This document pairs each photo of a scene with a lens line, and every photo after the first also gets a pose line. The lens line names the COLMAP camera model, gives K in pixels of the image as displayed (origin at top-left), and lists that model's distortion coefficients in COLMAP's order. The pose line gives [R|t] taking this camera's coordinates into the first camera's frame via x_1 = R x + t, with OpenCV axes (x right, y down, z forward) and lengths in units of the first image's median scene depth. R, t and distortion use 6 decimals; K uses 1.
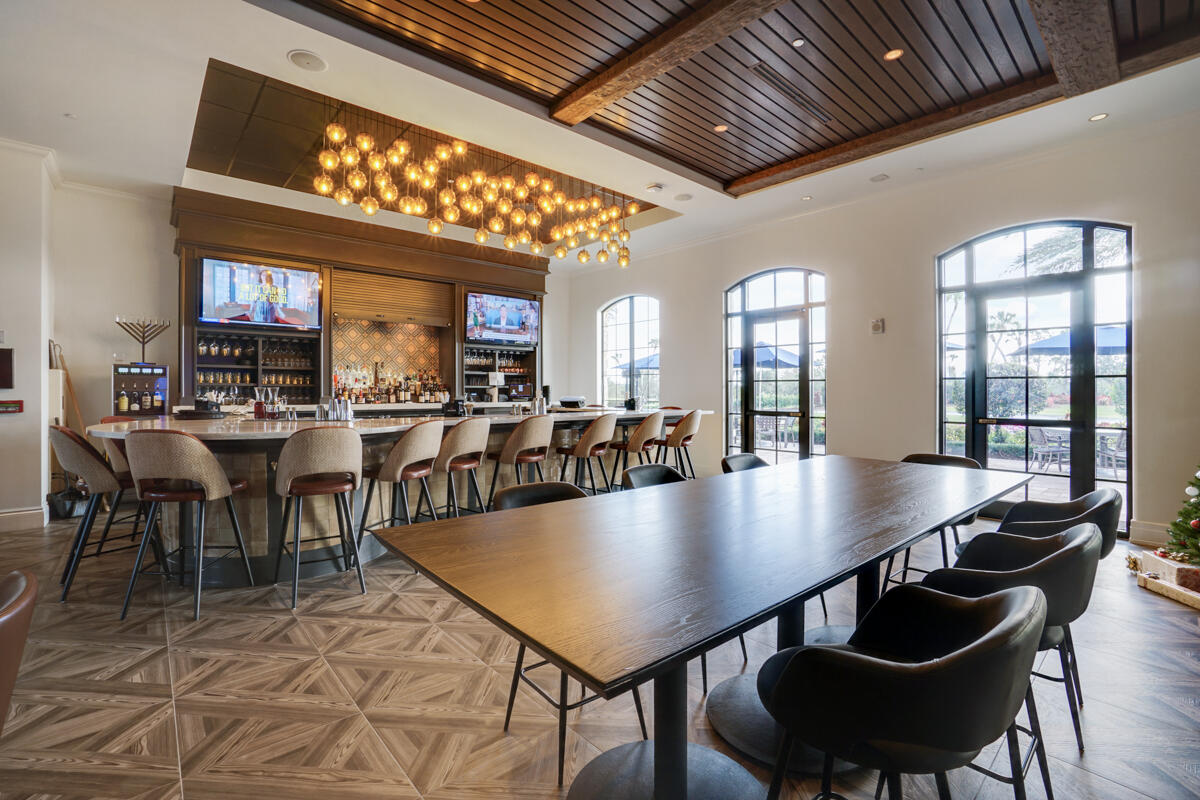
lens RADIAL K [[528.9, 0, 599.6], [0, 528.9, 382.8], [0, 0, 1]] dist [-0.059931, 0.020190]
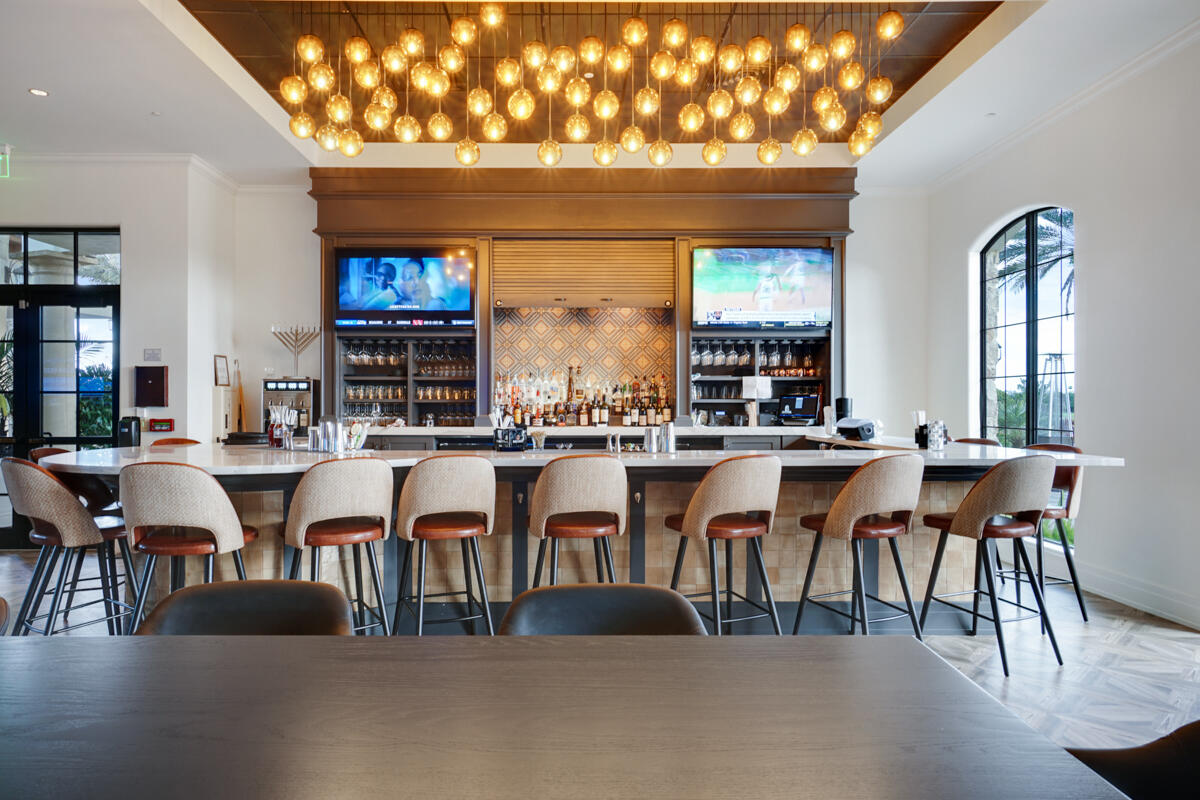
lens RADIAL K [[771.8, 0, 600.0], [0, 771.8, 391.8], [0, 0, 1]] dist [0.005292, 0.000723]
pose [[0.754110, -0.012564, -0.656628, 0.314245], [0.011164, 0.999918, -0.006311, 0.000823], [0.656653, -0.002572, 0.754188, 0.290727]]
